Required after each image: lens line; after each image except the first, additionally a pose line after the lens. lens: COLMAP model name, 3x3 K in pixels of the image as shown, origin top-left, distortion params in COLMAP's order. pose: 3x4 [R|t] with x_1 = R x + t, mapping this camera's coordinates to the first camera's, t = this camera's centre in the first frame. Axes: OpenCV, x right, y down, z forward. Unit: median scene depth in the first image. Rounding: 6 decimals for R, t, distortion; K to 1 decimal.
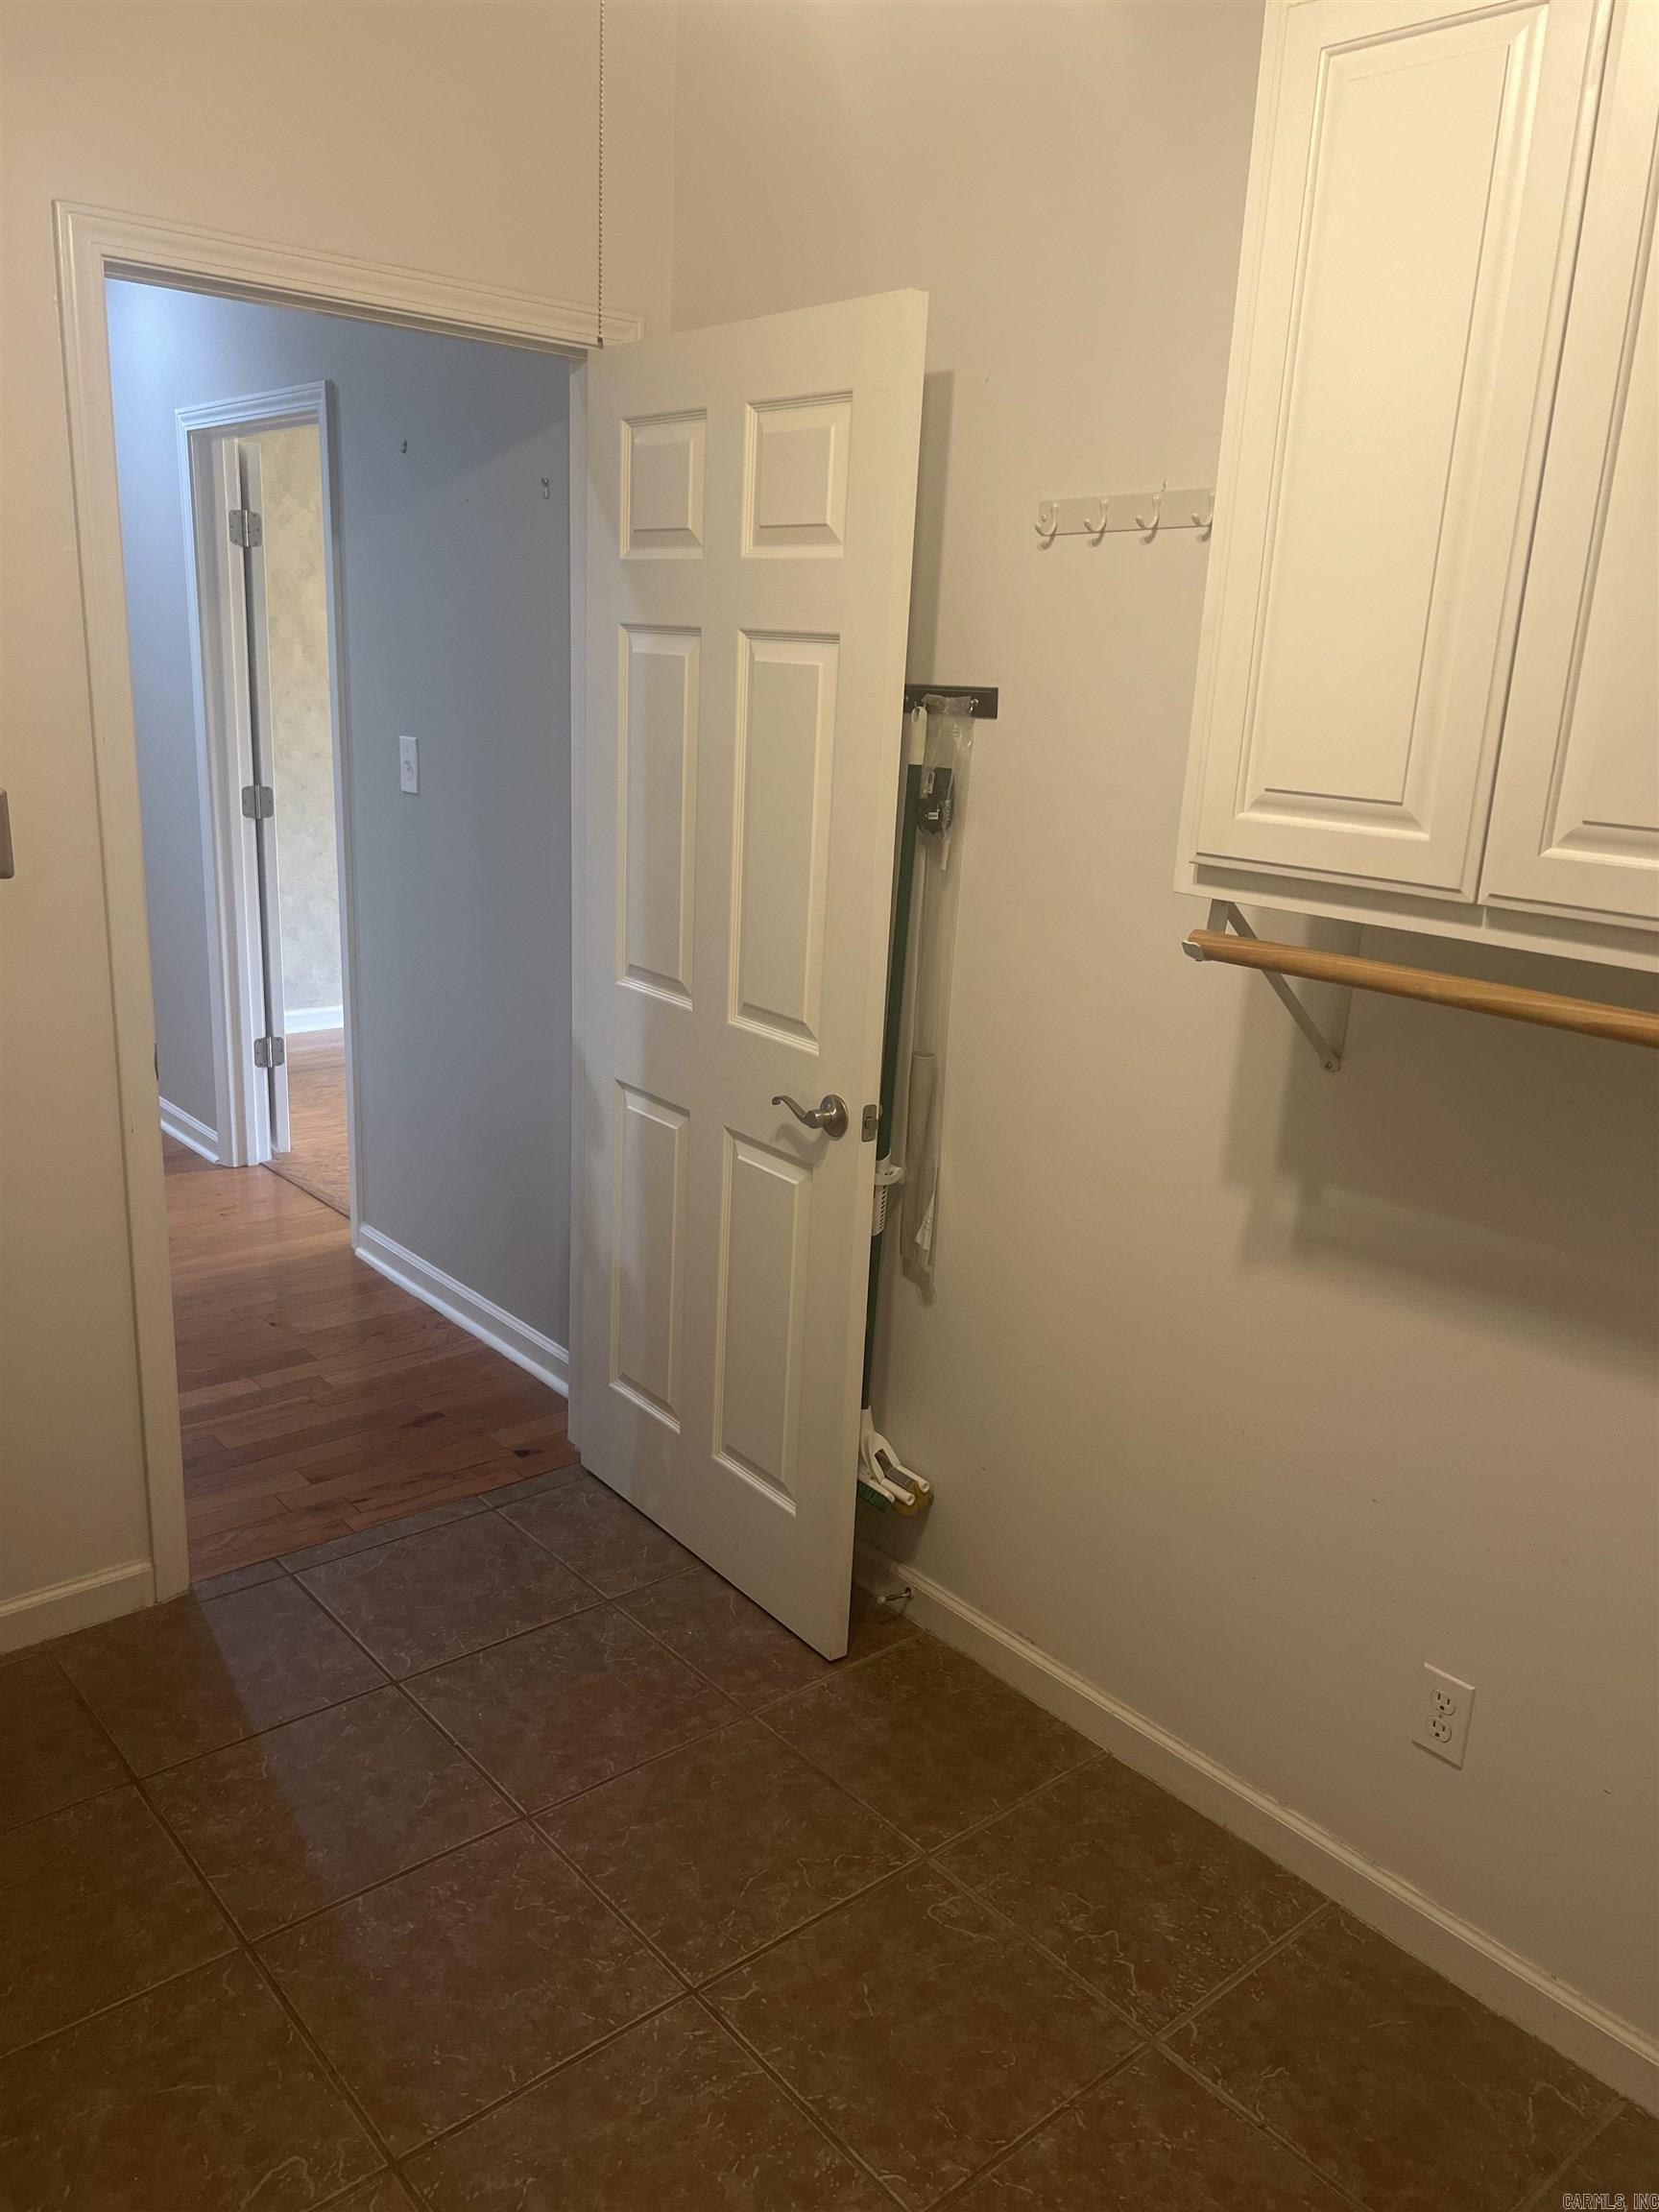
lens RADIAL K [[1662.1, 0, 828.4], [0, 1662.1, 1104.2], [0, 0, 1]] dist [0.067956, -0.050214]
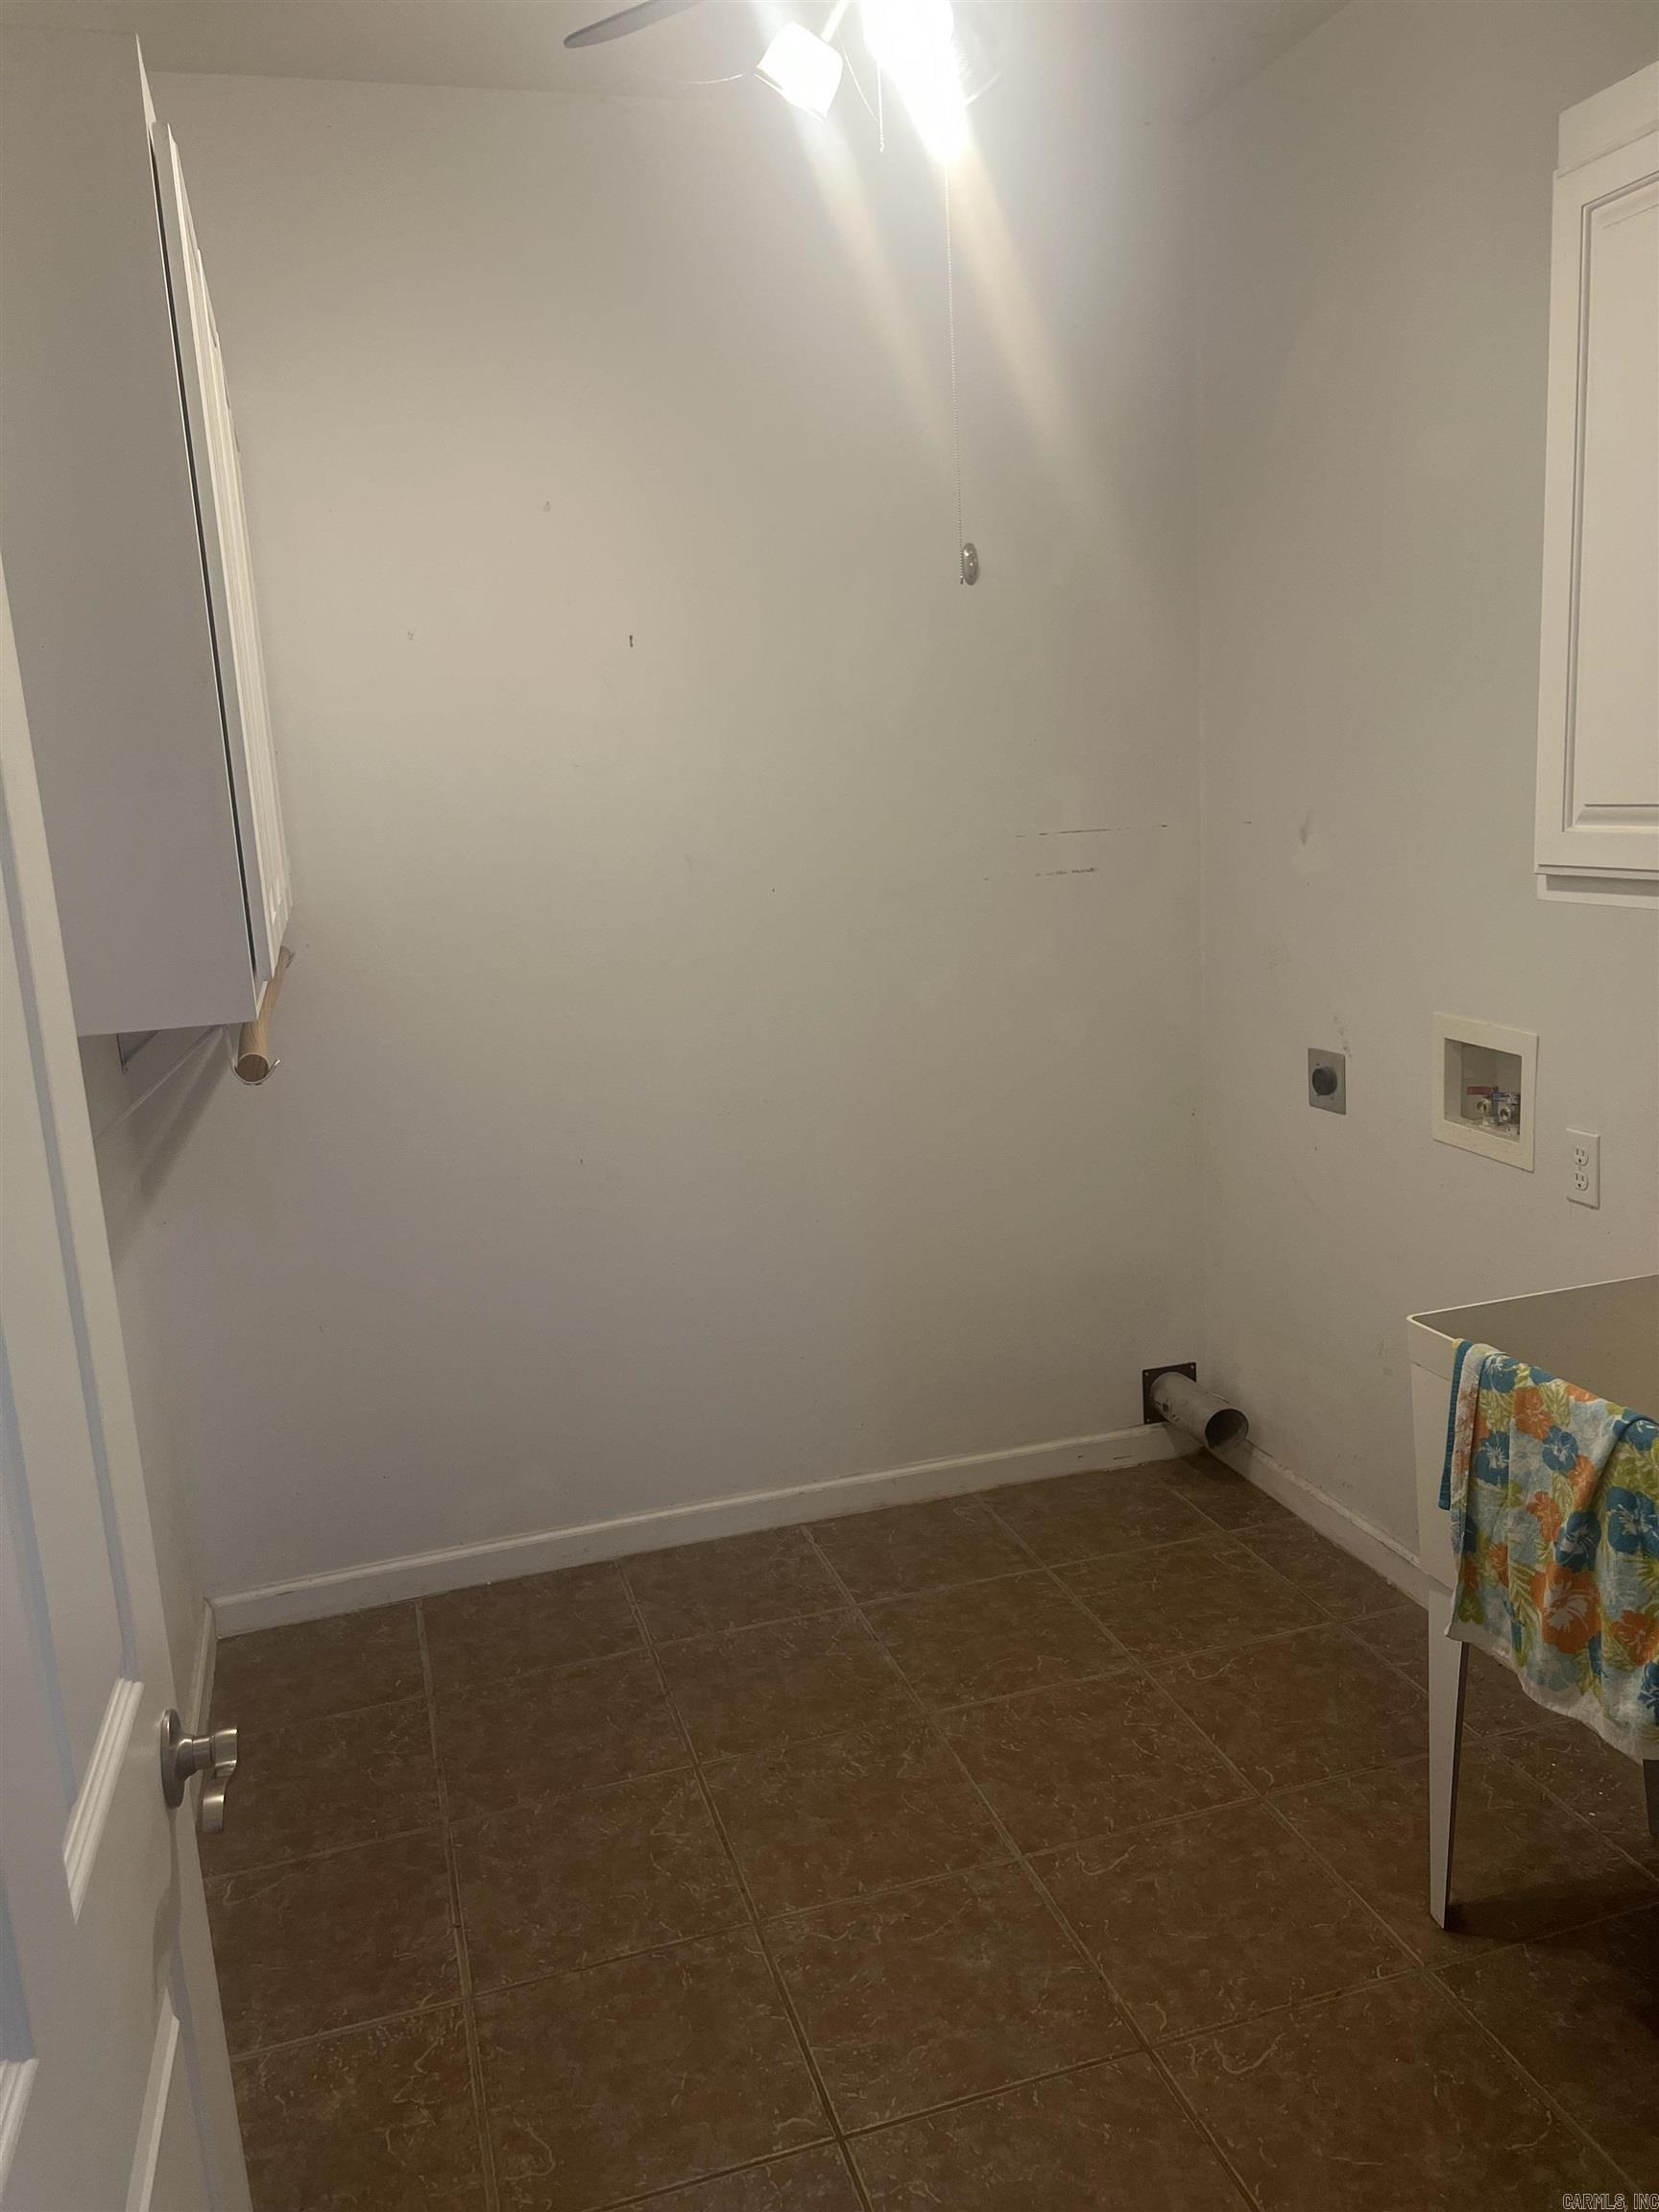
lens RADIAL K [[1662.1, 0, 831.8], [0, 1662.1, 1102.8], [0, 0, 1]] dist [0.067956, -0.050214]
pose [[-0.914305, -0.072416, 0.398501, -0.443709], [0.123893, 0.886724, 0.445389, -0.446663], [-0.385614, 0.456593, -0.801764, 1.609728]]
